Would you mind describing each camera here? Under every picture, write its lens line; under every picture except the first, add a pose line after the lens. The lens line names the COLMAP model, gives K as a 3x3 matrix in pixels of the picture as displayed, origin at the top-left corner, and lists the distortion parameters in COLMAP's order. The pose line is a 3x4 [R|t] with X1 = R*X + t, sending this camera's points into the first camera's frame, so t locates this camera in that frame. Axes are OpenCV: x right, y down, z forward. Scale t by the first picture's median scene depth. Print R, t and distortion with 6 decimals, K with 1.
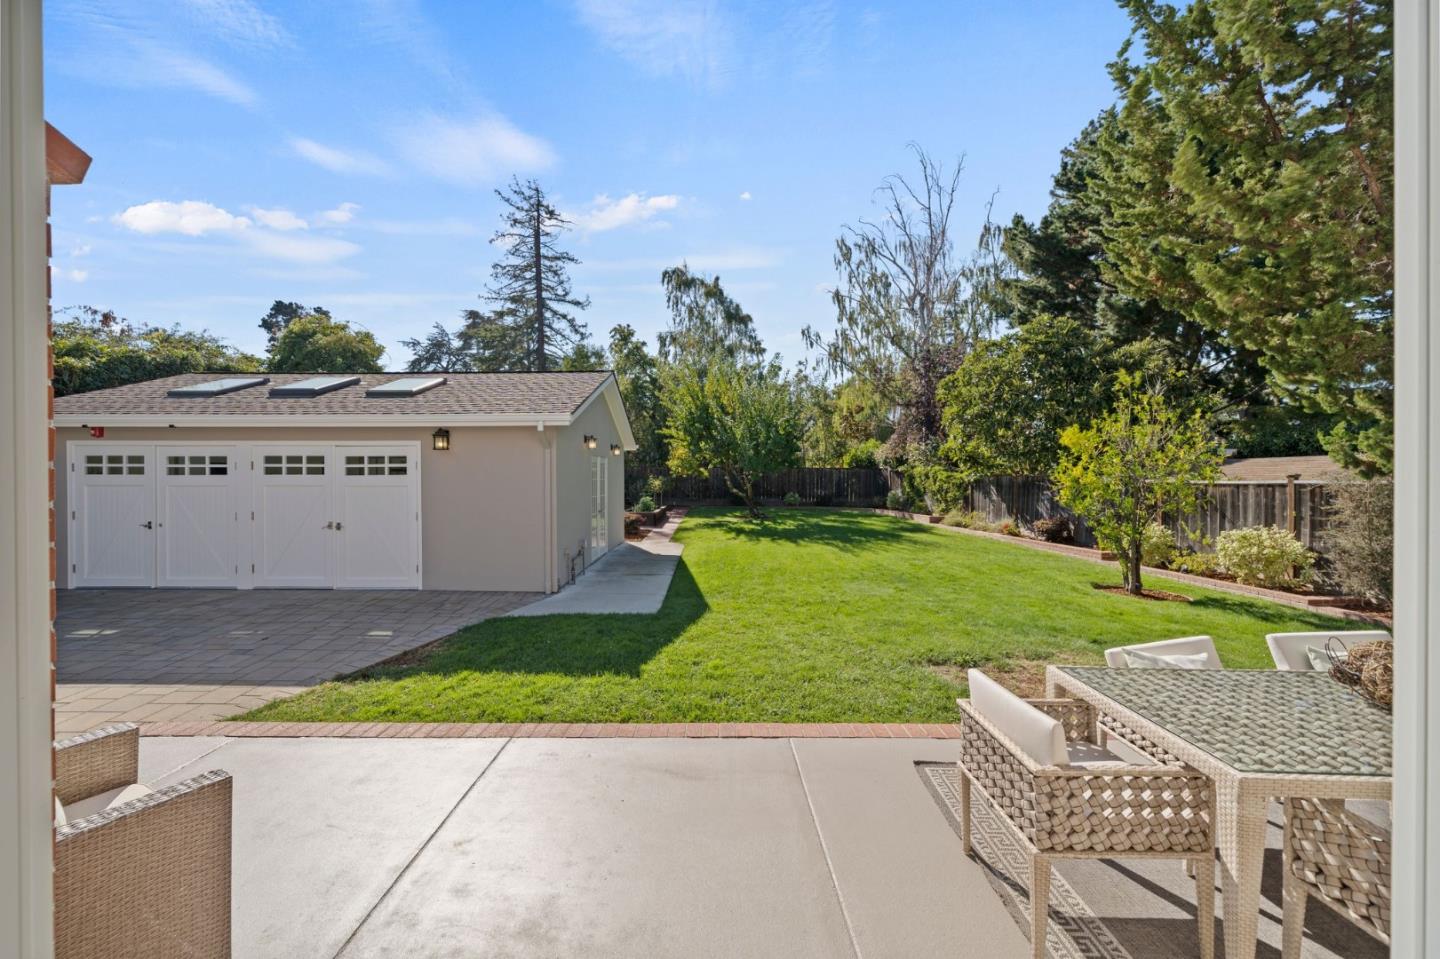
lens RADIAL K [[563.1, 0, 720.0], [0, 563.1, 479.5], [0, 0, 1]] dist [-0.014225, -0.000011]
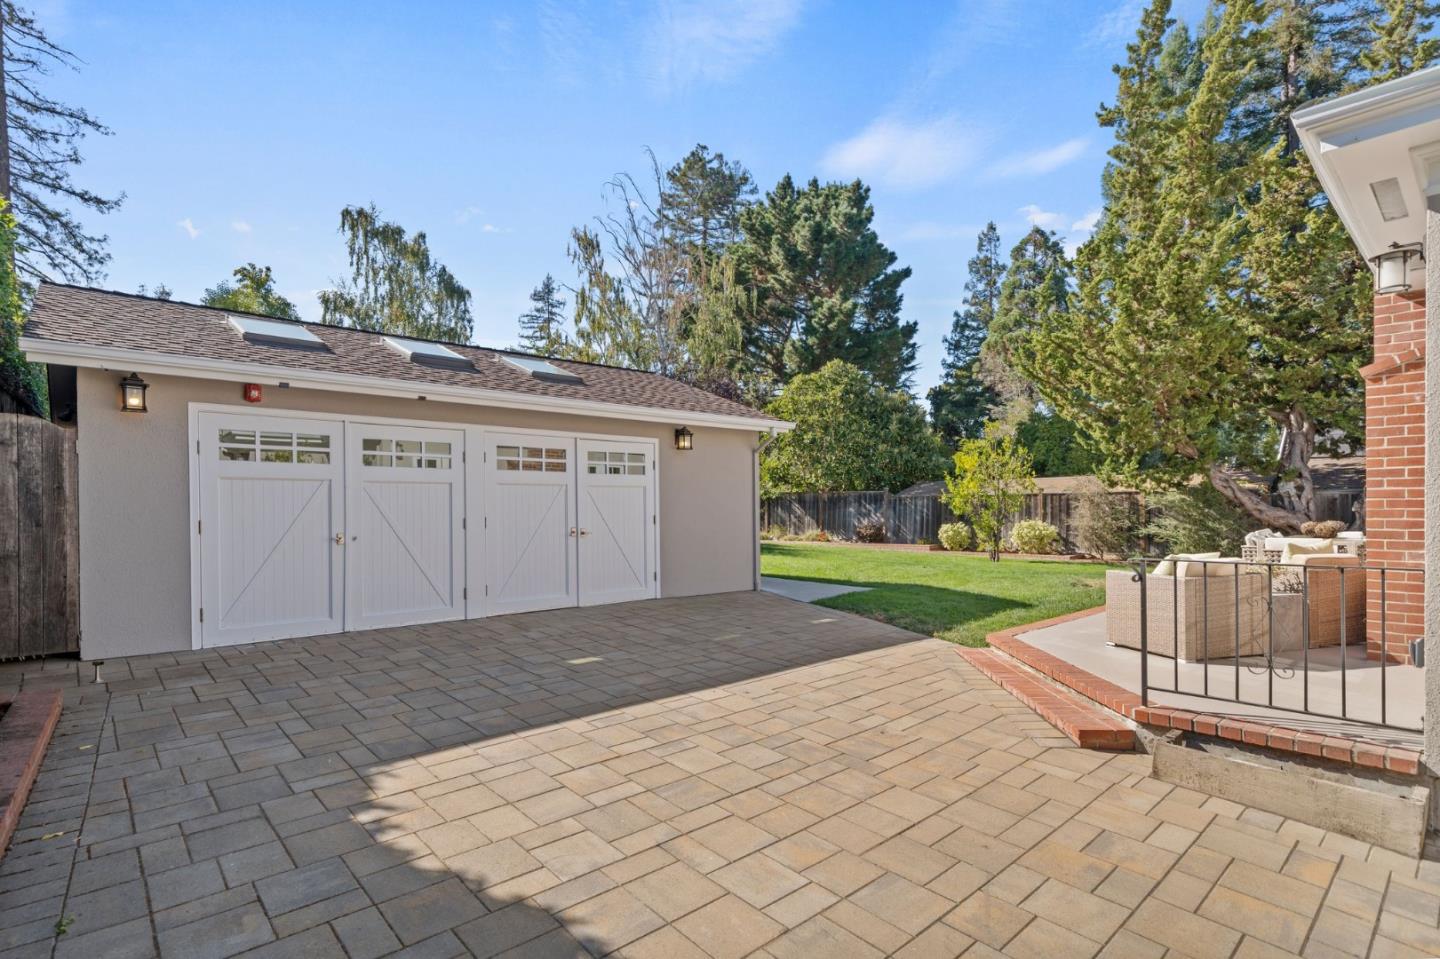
lens RADIAL K [[714.9, 0, 724.9], [0, 714.9, 506.8], [0, 0, 1]] dist [0.003492, 0.000801]
pose [[0.735032, -0.004876, 0.678015, -1.243652], [0.008549, 0.999961, -0.002076, 0.047292], [-0.677979, 0.007322, 0.735045, 0.049853]]
